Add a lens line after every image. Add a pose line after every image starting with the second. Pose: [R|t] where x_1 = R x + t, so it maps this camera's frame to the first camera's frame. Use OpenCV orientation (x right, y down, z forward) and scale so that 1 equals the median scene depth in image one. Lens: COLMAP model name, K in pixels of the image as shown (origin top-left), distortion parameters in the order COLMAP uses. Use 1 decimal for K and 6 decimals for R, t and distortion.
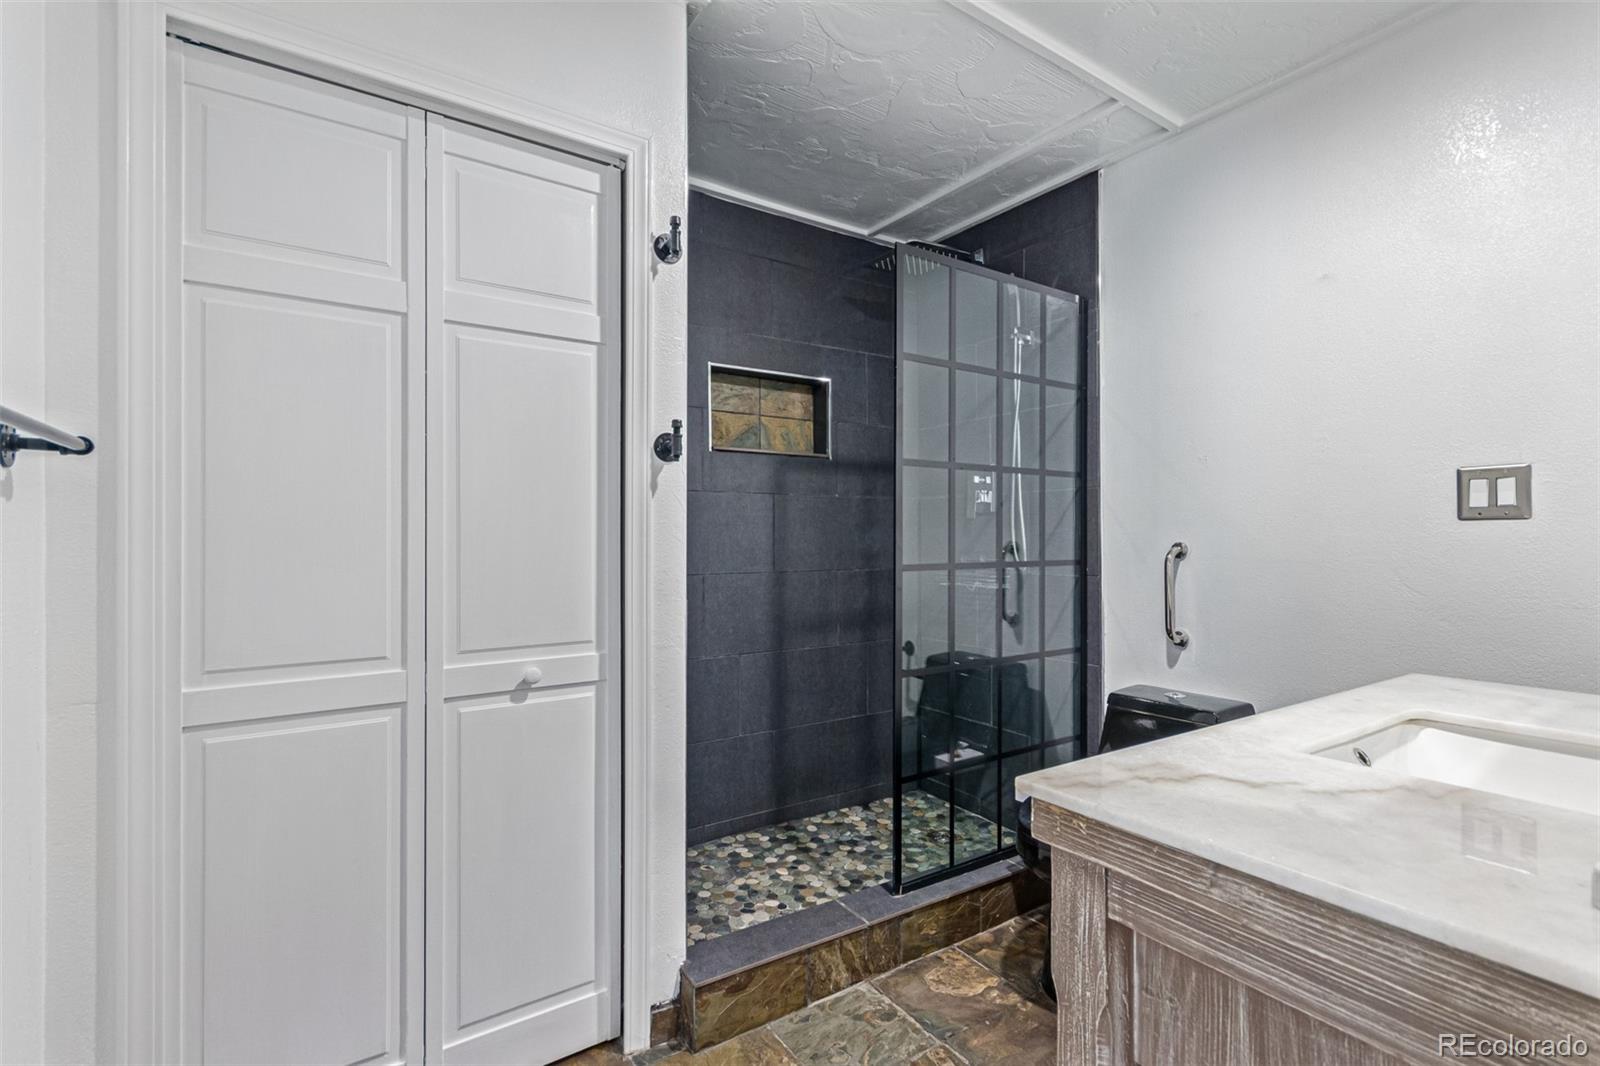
lens RADIAL K [[738.0, 0, 805.9], [0, 738.0, 533.3], [0, 0, 1]] dist [0.005762, 0.000592]
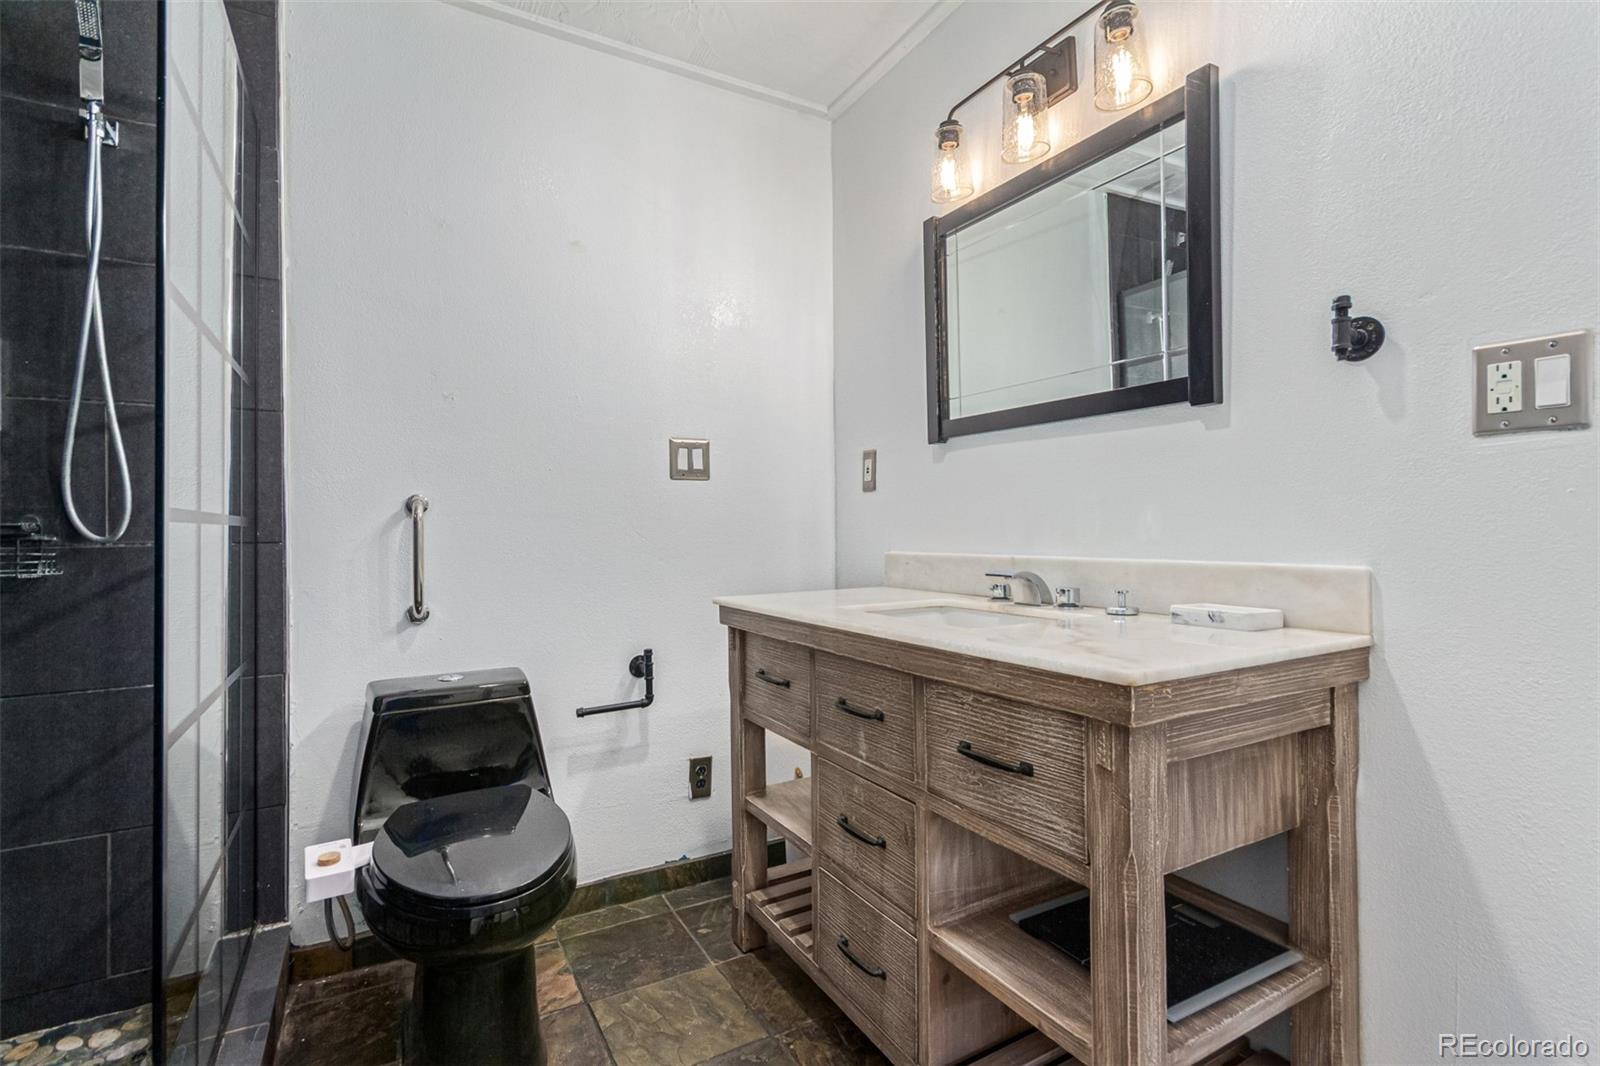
lens RADIAL K [[738.0, 0, 803.0], [0, 738.0, 528.3], [0, 0, 1]] dist [0.005762, 0.000592]
pose [[0.074375, 0.004158, 0.997222, -0.369448], [0.003538, 0.999984, -0.004433, 0.073973], [-0.997224, 0.003858, 0.074359, 0.699900]]
